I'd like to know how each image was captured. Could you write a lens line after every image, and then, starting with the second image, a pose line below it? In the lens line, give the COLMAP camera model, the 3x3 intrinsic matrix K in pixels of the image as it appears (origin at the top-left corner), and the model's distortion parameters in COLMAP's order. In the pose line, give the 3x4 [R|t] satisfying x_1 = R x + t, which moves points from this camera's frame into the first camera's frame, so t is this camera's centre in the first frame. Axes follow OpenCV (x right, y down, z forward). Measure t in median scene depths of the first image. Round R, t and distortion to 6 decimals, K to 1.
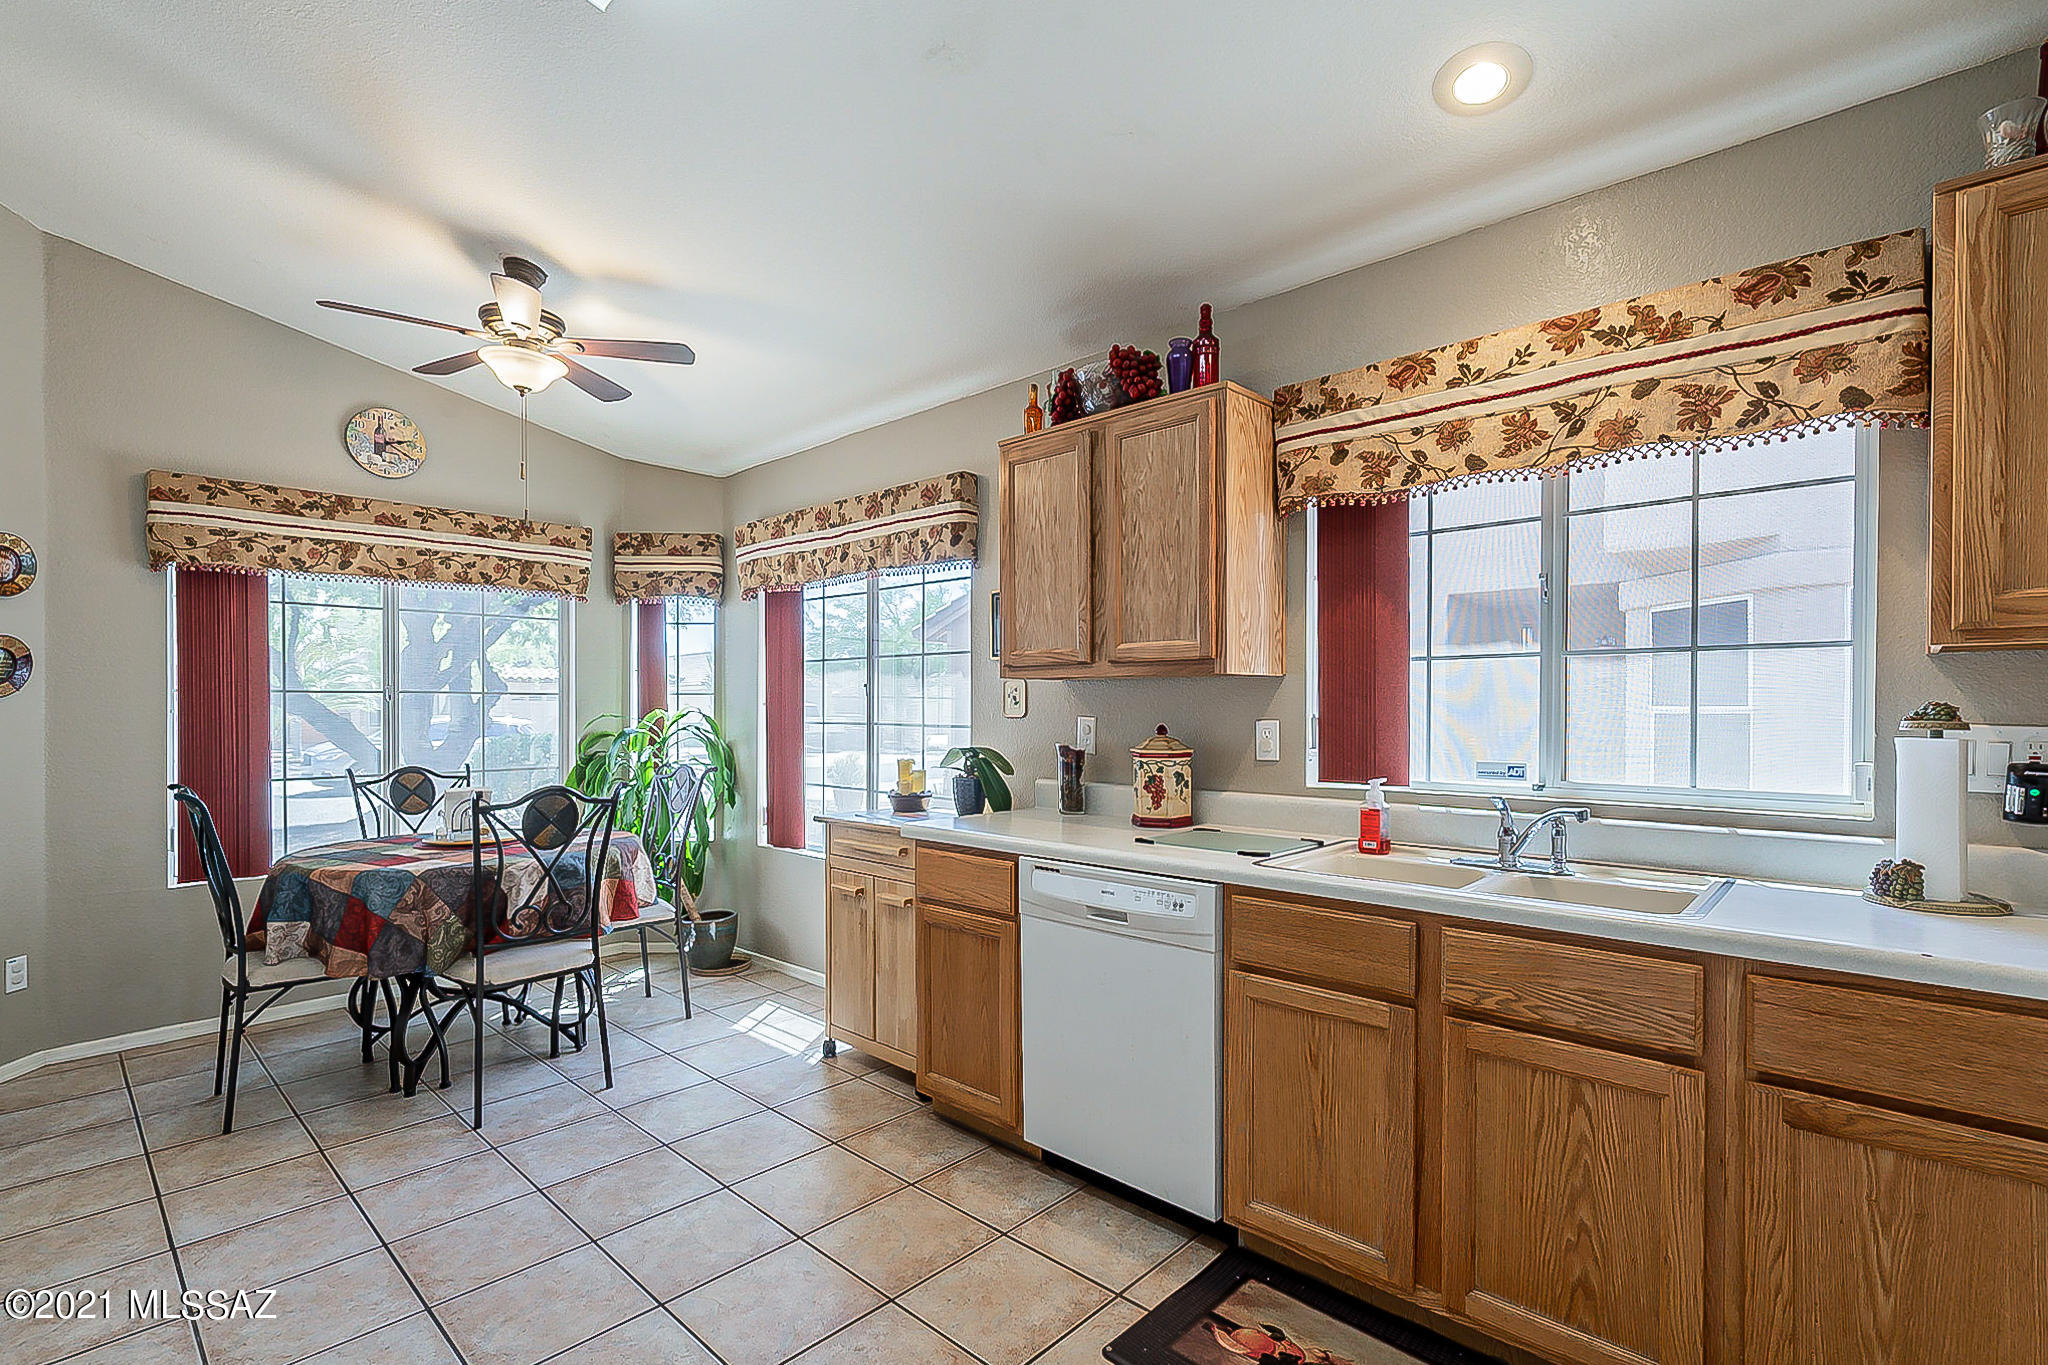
lens RADIAL K [[939.5, 0, 1018.5], [0, 939.5, 713.9], [0, 0, 1]] dist [-0.003991, 0.001952]
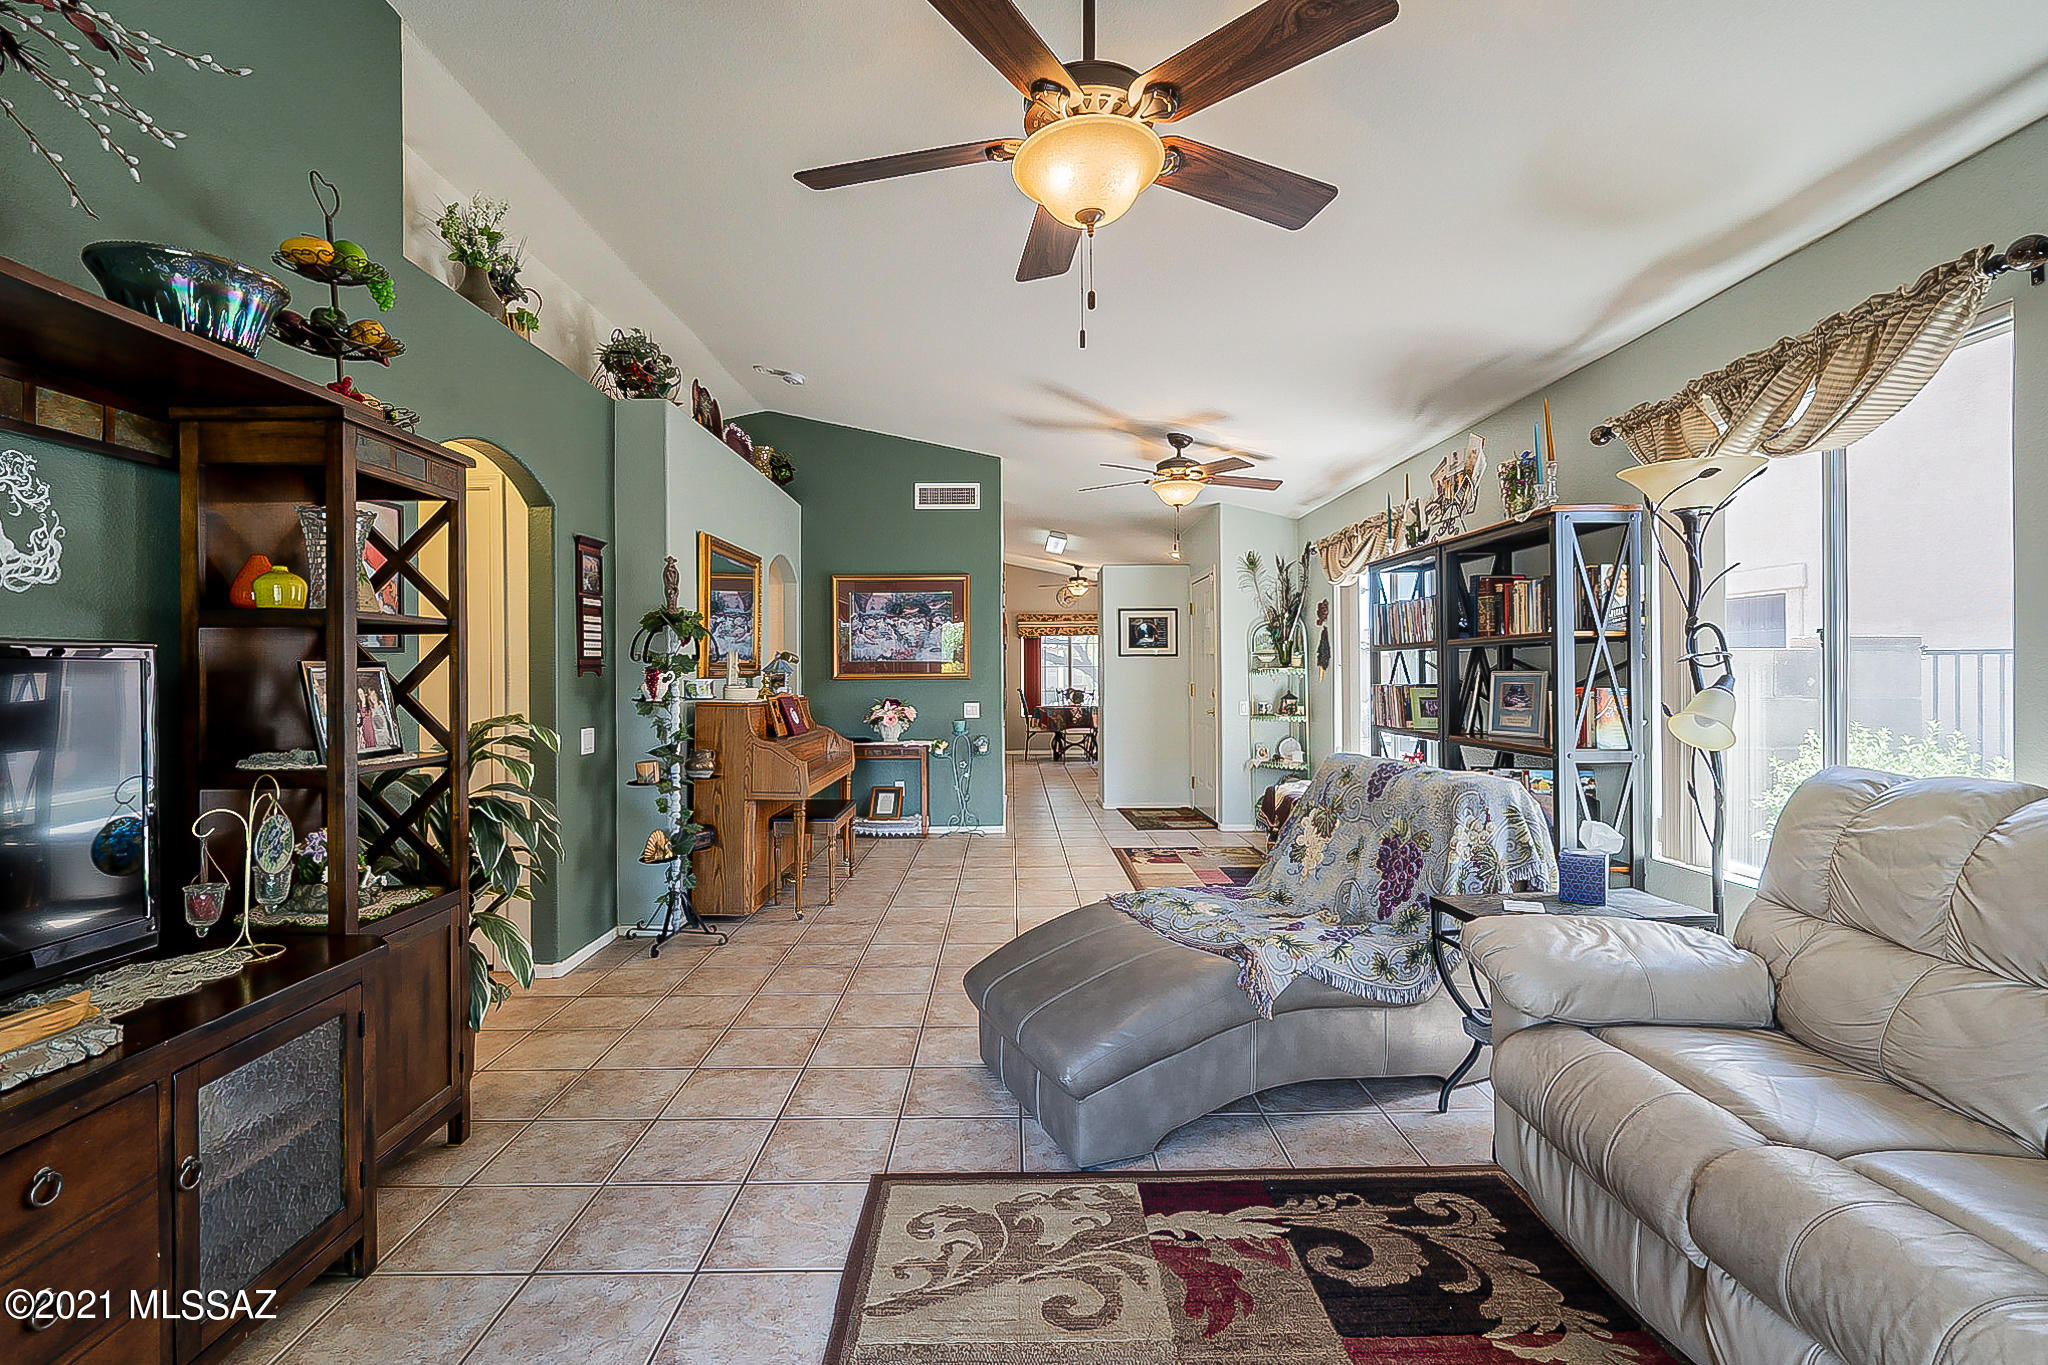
lens RADIAL K [[939.5, 0, 1031.9], [0, 939.5, 673.2], [0, 0, 1]] dist [-0.003991, 0.001952]
pose [[0.705132, -0.006035, -0.709050, 1.999393], [0.000488, 0.999968, -0.008025, 0.030666], [0.709076, 0.005312, 0.705112, -1.828573]]
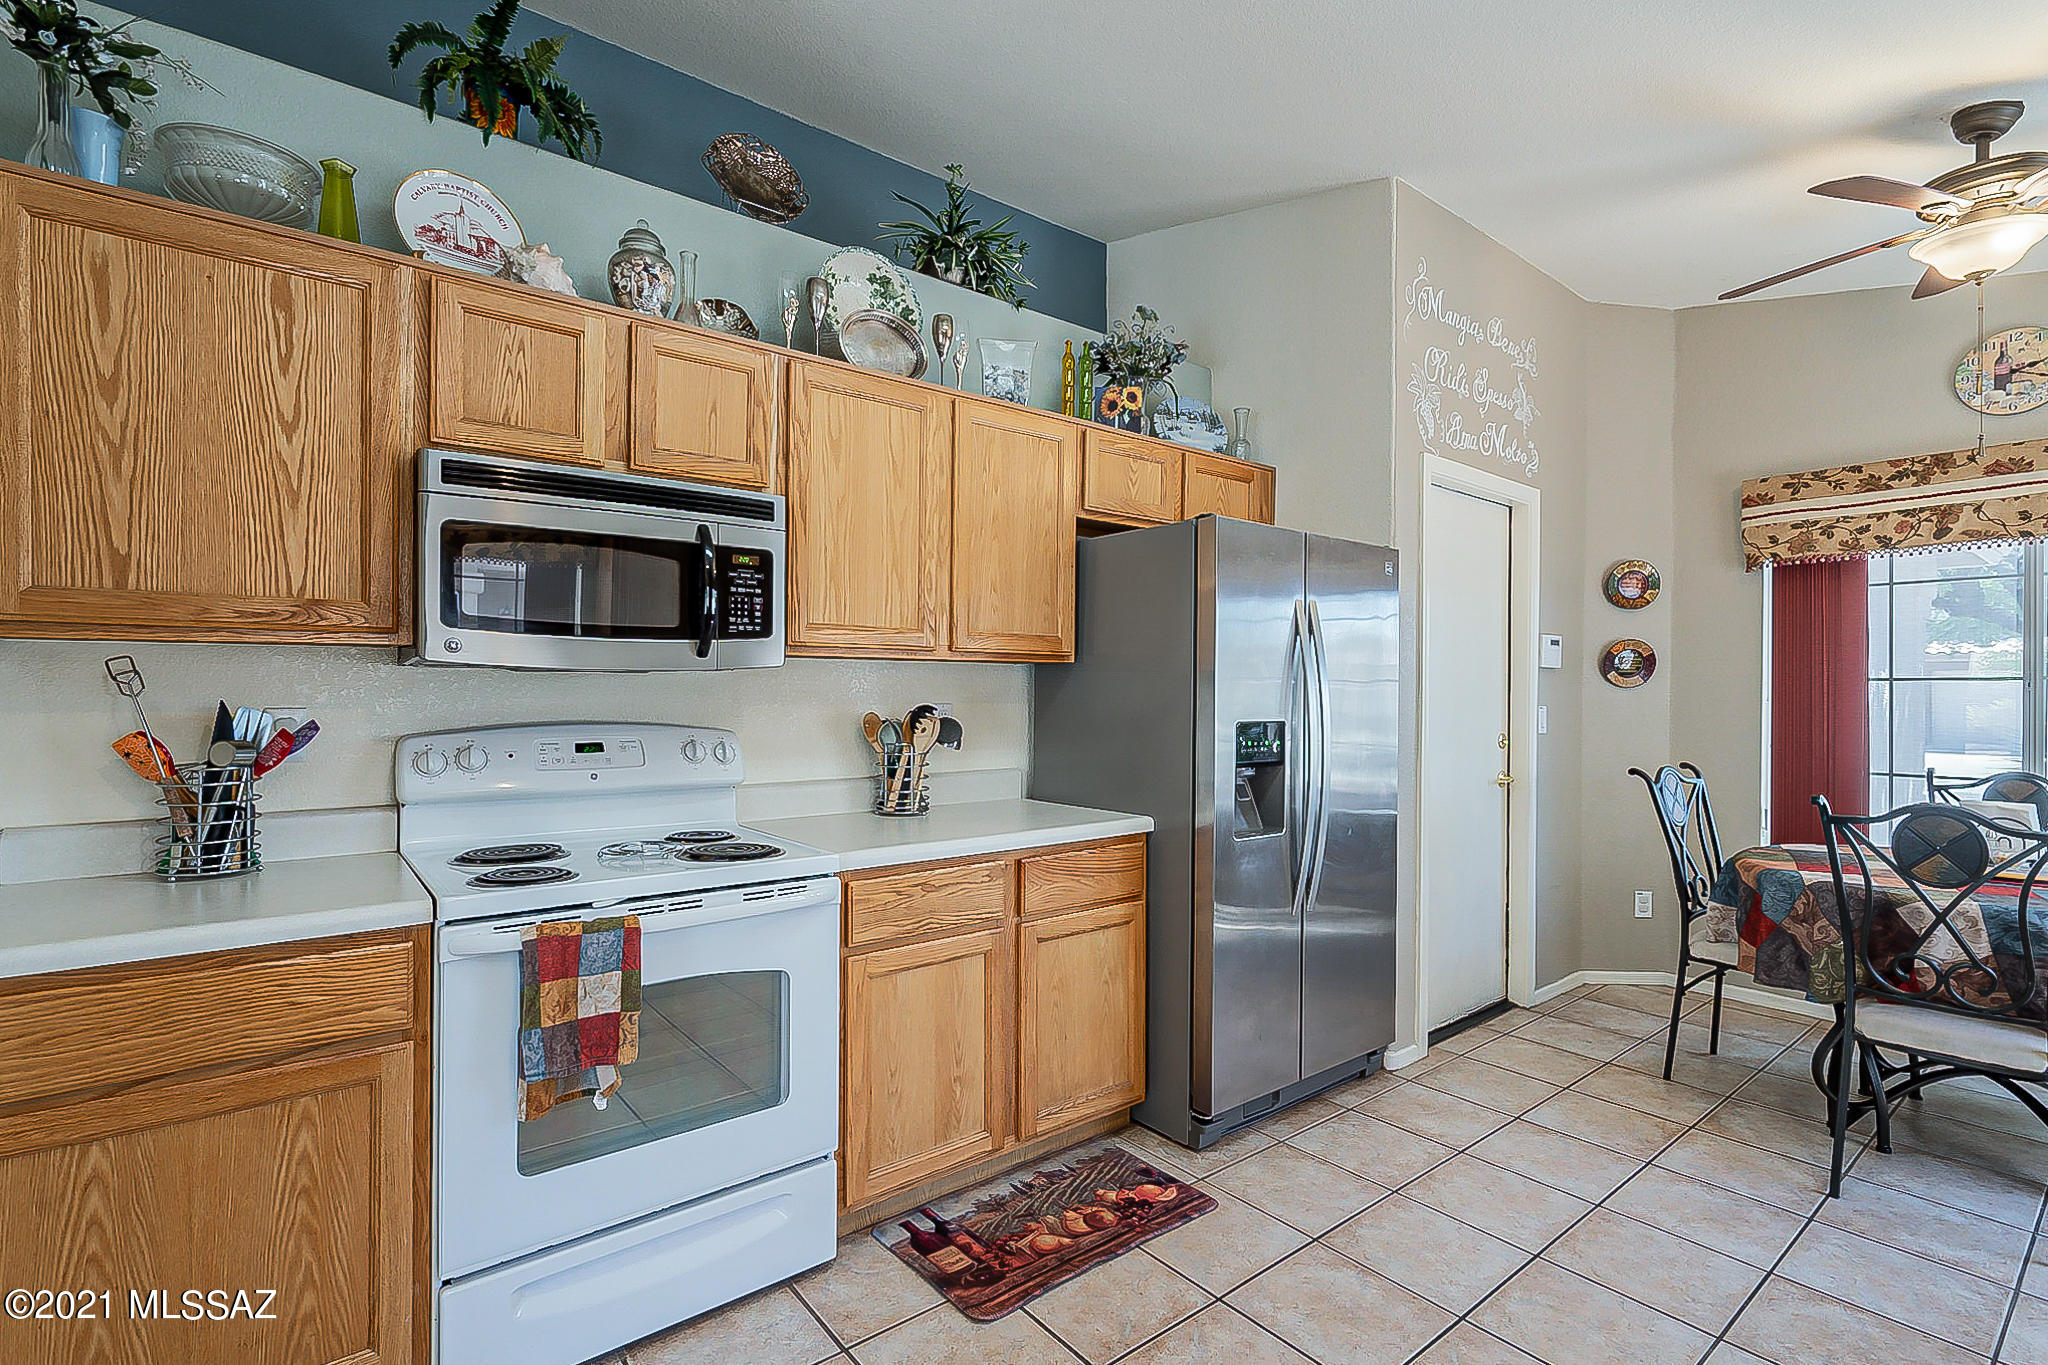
lens RADIAL K [[939.5, 0, 1020.7], [0, 939.5, 688.0], [0, 0, 1]] dist [-0.003991, 0.001952]
pose [[-0.148396, -0.002999, -0.988924, 0.289471], [-0.011441, 0.999934, -0.001315, -0.004802], [0.988862, 0.011119, -0.148420, 0.313369]]
